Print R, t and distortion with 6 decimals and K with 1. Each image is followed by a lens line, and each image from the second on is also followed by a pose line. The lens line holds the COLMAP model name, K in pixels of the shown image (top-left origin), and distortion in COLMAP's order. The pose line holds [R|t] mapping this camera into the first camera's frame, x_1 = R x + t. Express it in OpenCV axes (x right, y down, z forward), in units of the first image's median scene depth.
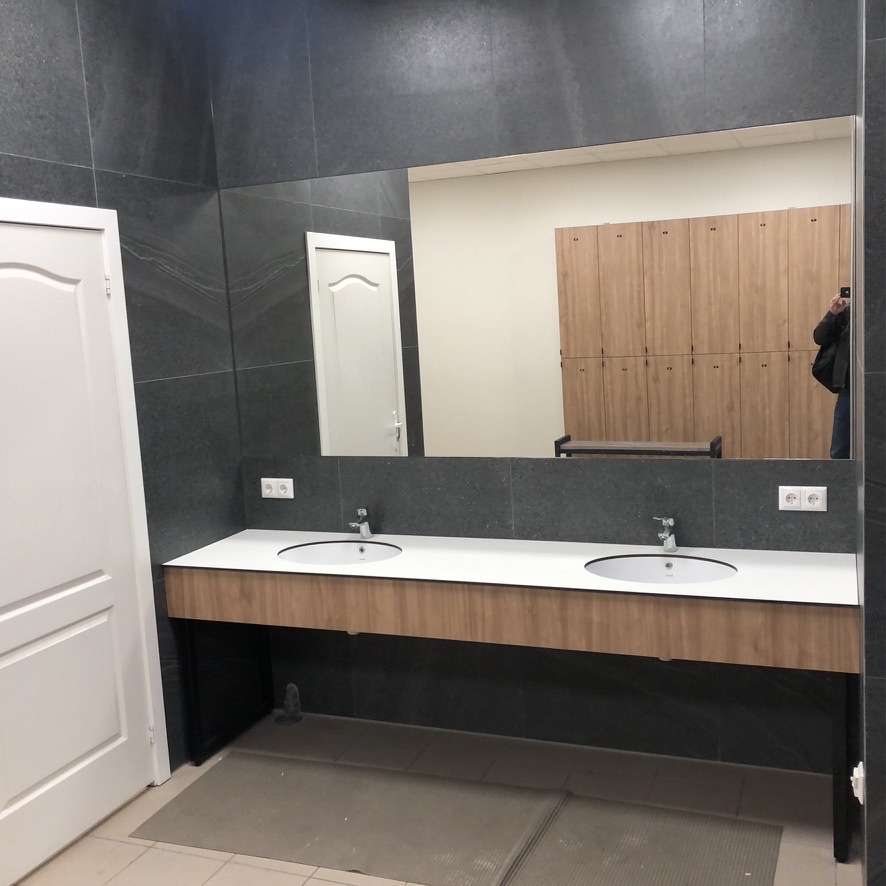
lens RADIAL K [[938.8, 0, 443.0], [0, 938.8, 443.0], [0, 0, 1]] dist [0.060785, 0.000954]
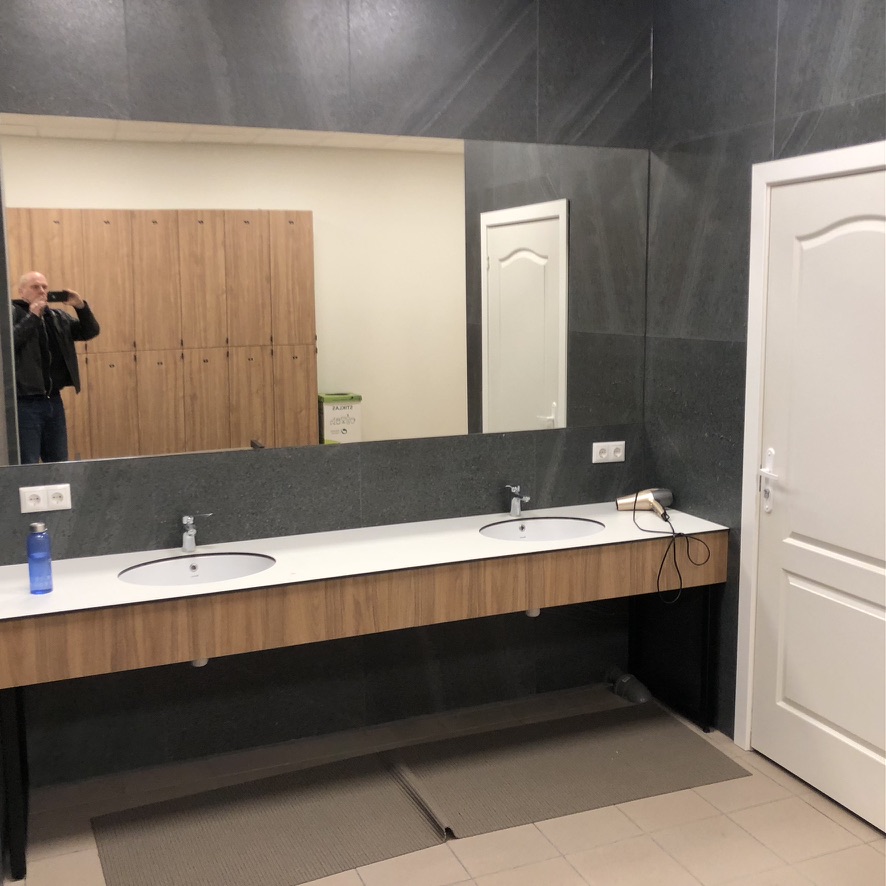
lens RADIAL K [[974.9, 0, 443.0], [0, 974.9, 443.0], [0, 0, 1]] dist [0.016477, -0.140263]
pose [[0.703781, -0.061788, 0.707725, -0.418942], [0.066182, 0.997581, 0.021281, -0.000022], [-0.707327, 0.031861, 0.706168, 0.164875]]
